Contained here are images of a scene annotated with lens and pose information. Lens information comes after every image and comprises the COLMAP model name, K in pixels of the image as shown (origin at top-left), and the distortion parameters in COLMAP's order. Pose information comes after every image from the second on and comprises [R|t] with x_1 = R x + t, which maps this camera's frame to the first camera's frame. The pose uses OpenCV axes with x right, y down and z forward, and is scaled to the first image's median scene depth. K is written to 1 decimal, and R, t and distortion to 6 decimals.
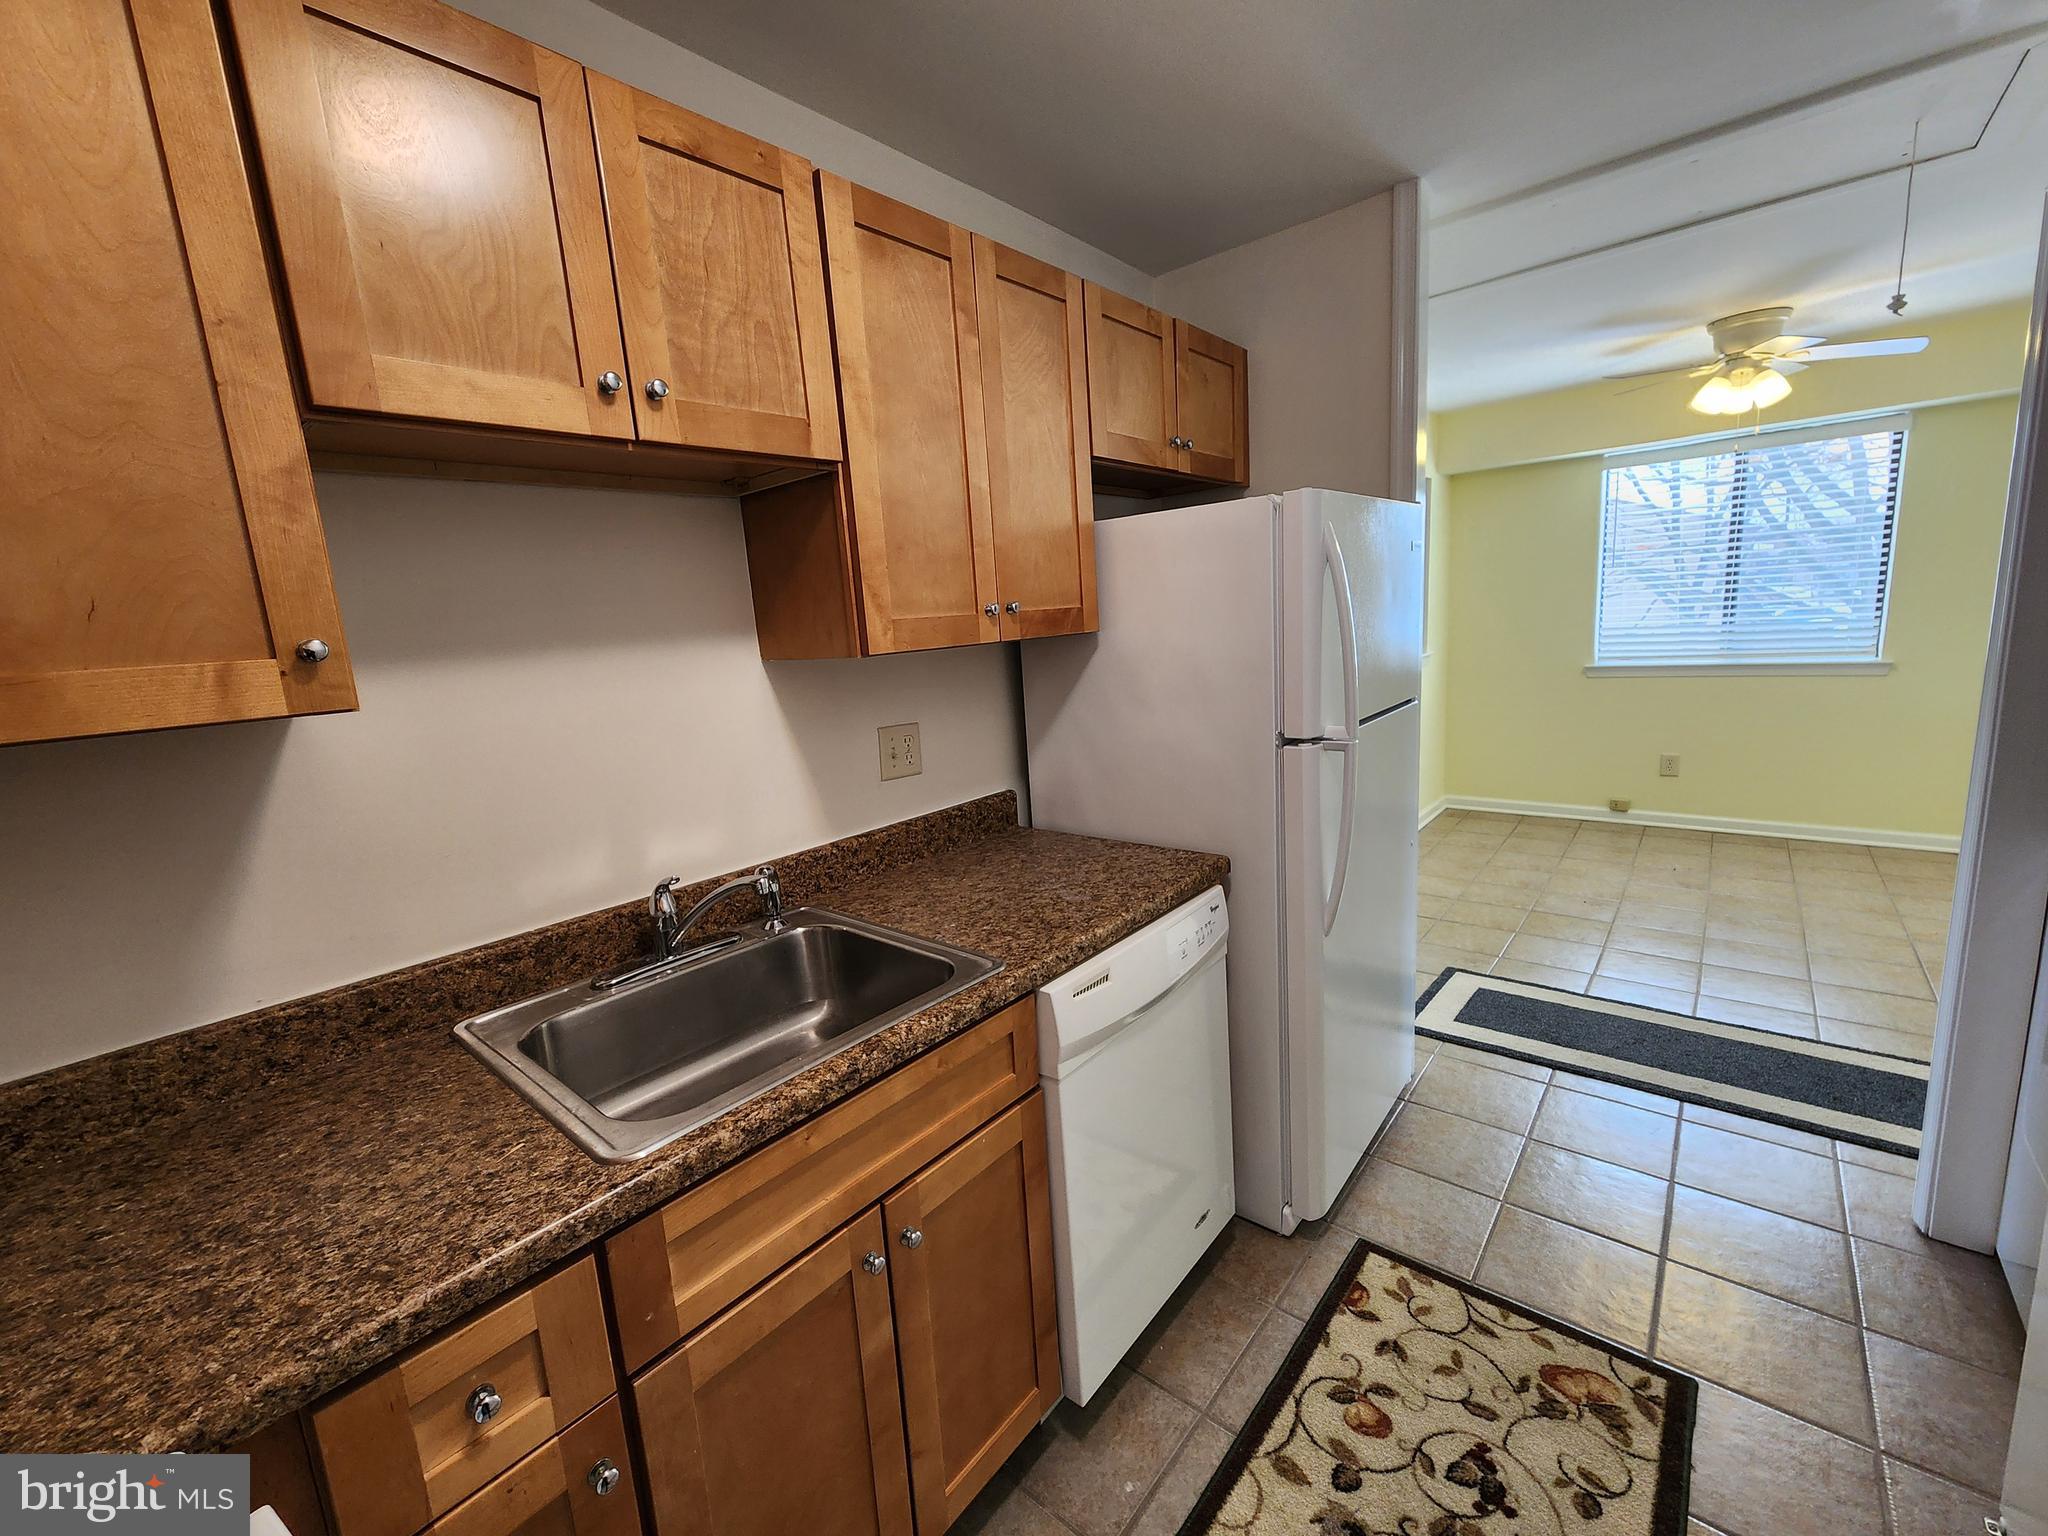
lens RADIAL K [[833.9, 0, 1031.7], [0, 833.9, 768.0], [0, 0, 1]] dist [0.000739, -0.000110]
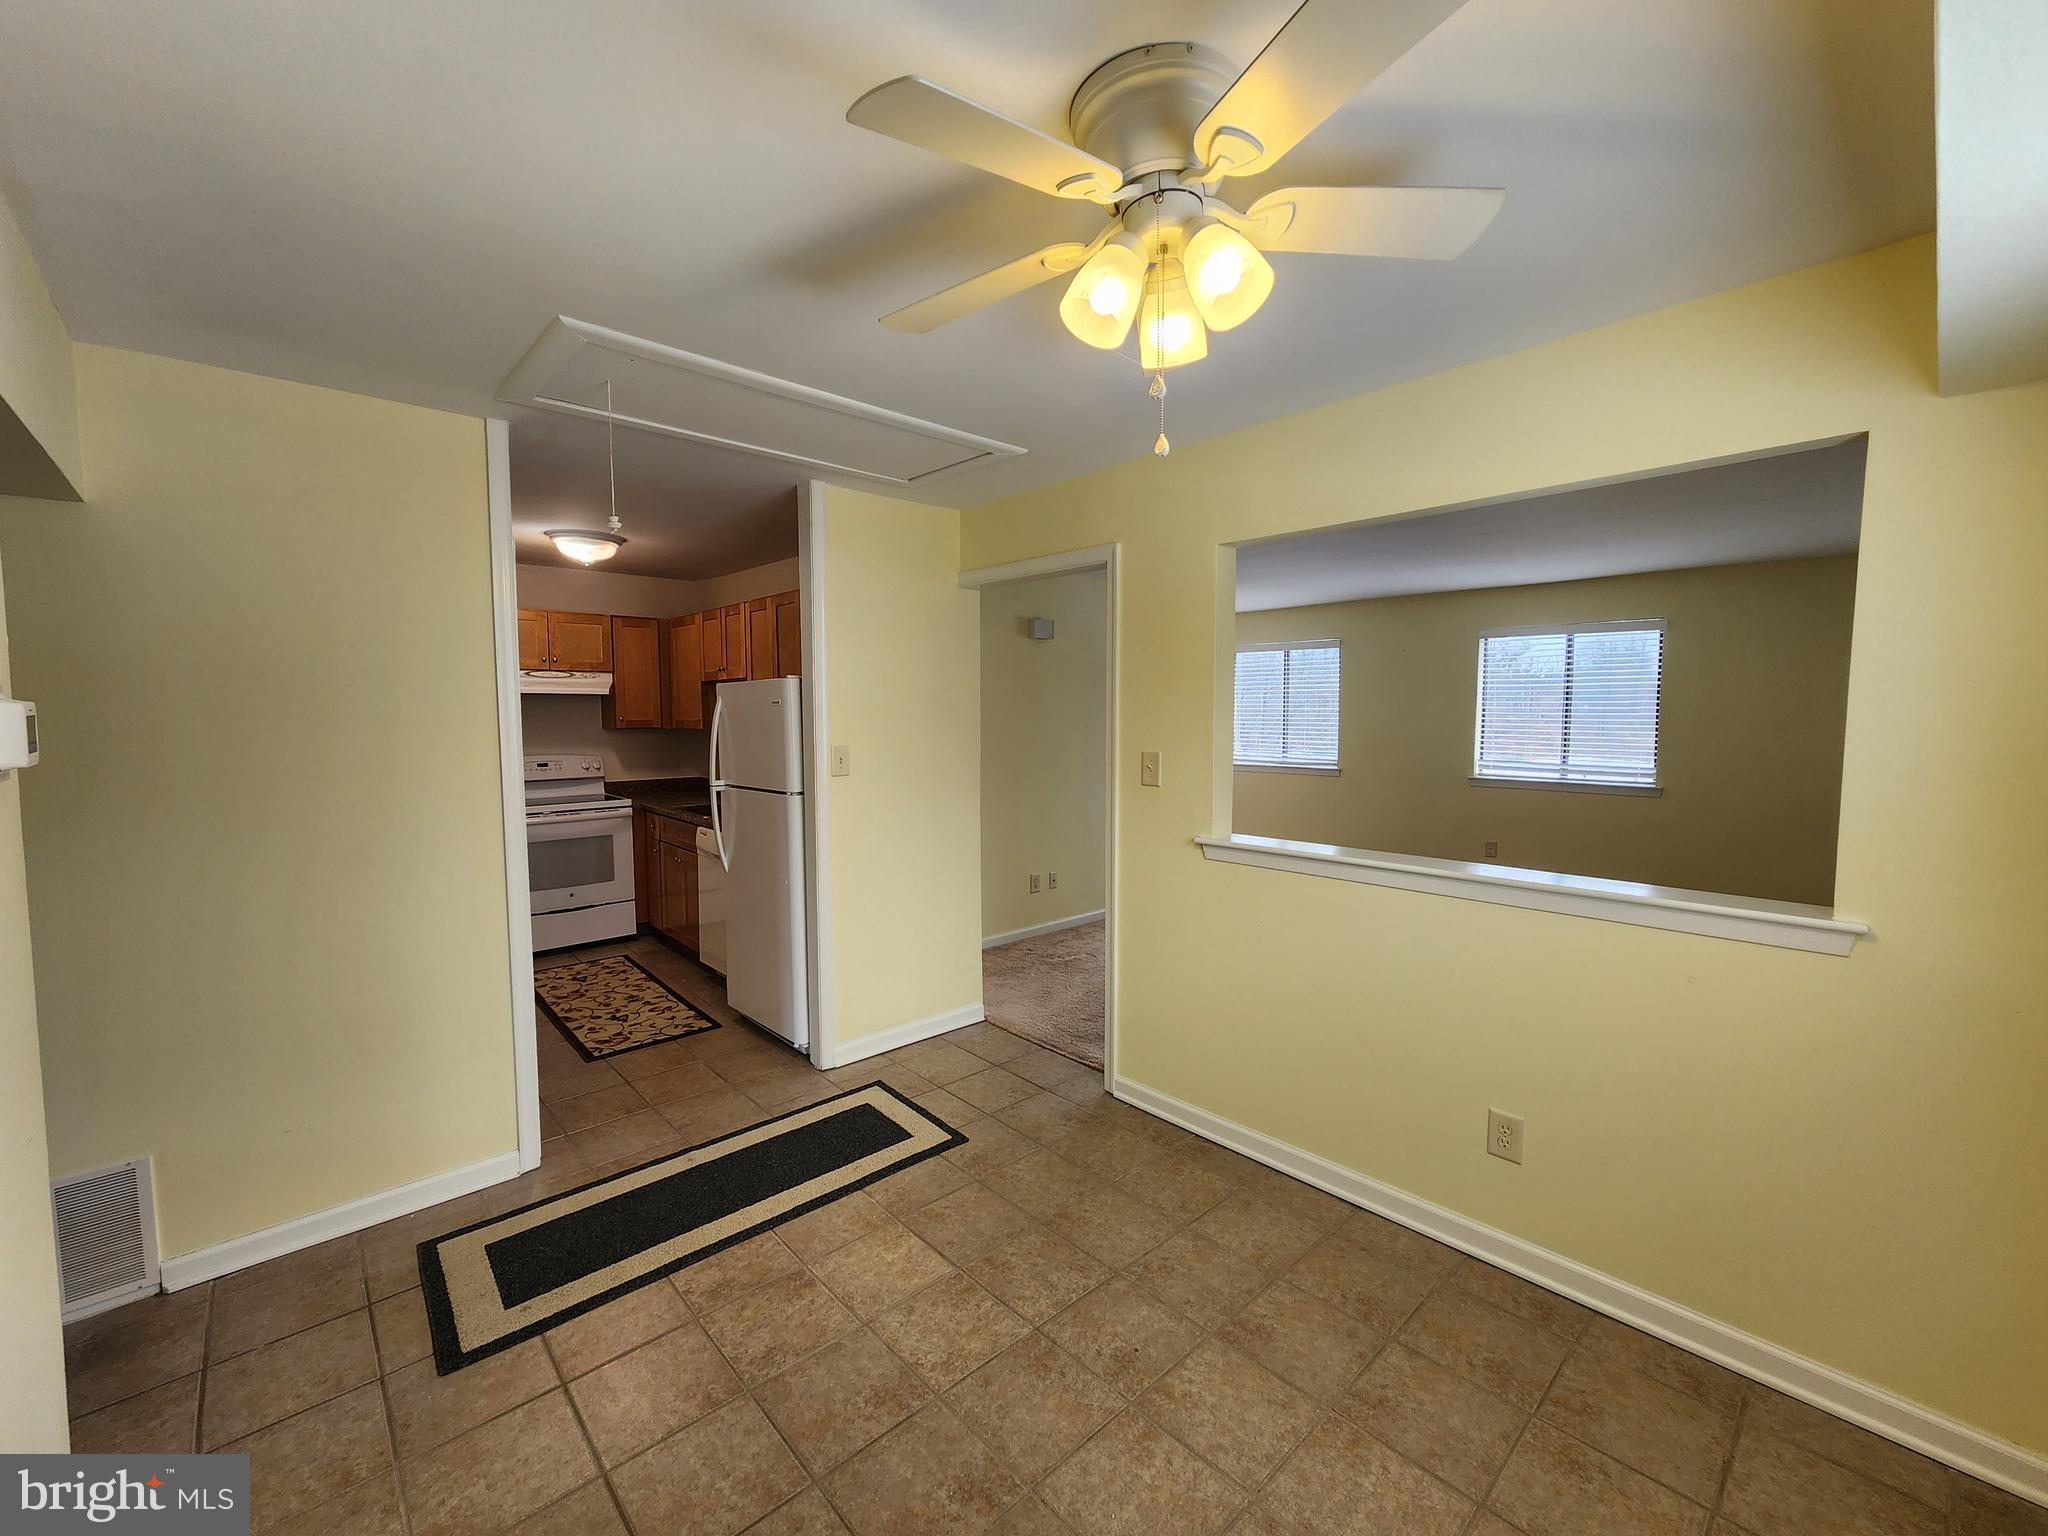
lens RADIAL K [[833.9, 0, 1007.4], [0, 833.9, 771.5], [0, 0, 1]] dist [0.000739, -0.000110]
pose [[-0.141849, 0.141400, -0.979737, 2.874080], [-0.164305, 0.972653, 0.164166, -0.668181], [0.976157, 0.184263, -0.114738, 2.317046]]
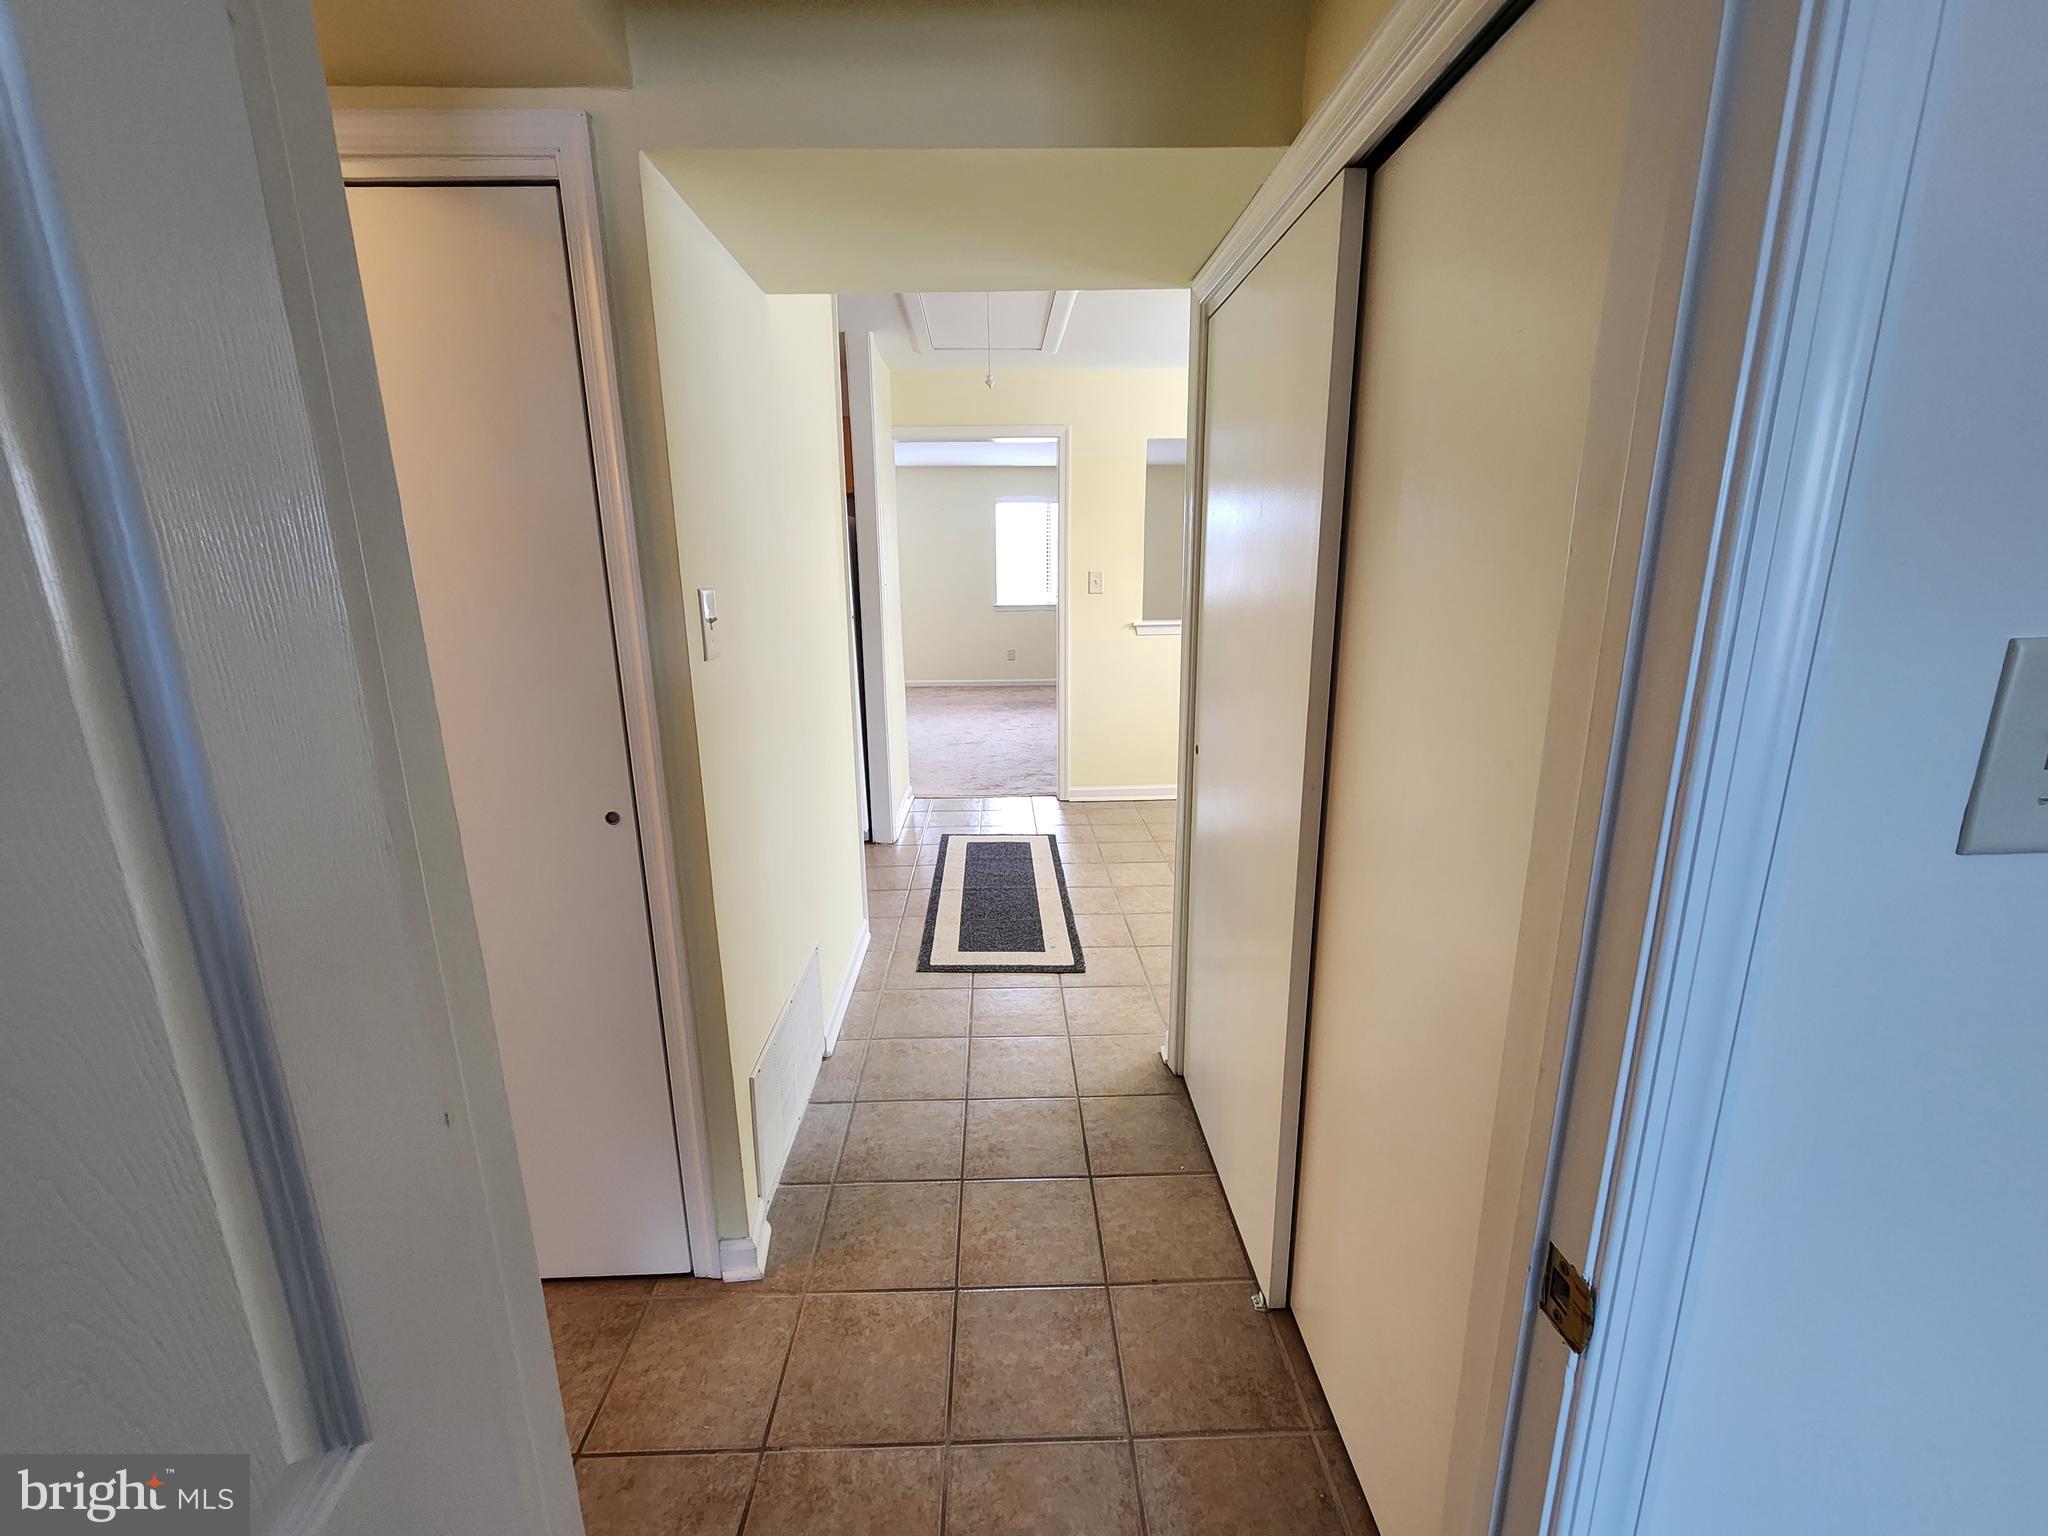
lens RADIAL K [[833.9, 0, 1012.1], [0, 833.9, 768.3], [0, 0, 1]] dist [0.000739, -0.000110]
pose [[0.656135, 0.234511, -0.717281, 3.061713], [-0.163823, 0.972086, 0.167960, -0.188358], [0.736647, 0.007303, 0.676238, 0.029174]]
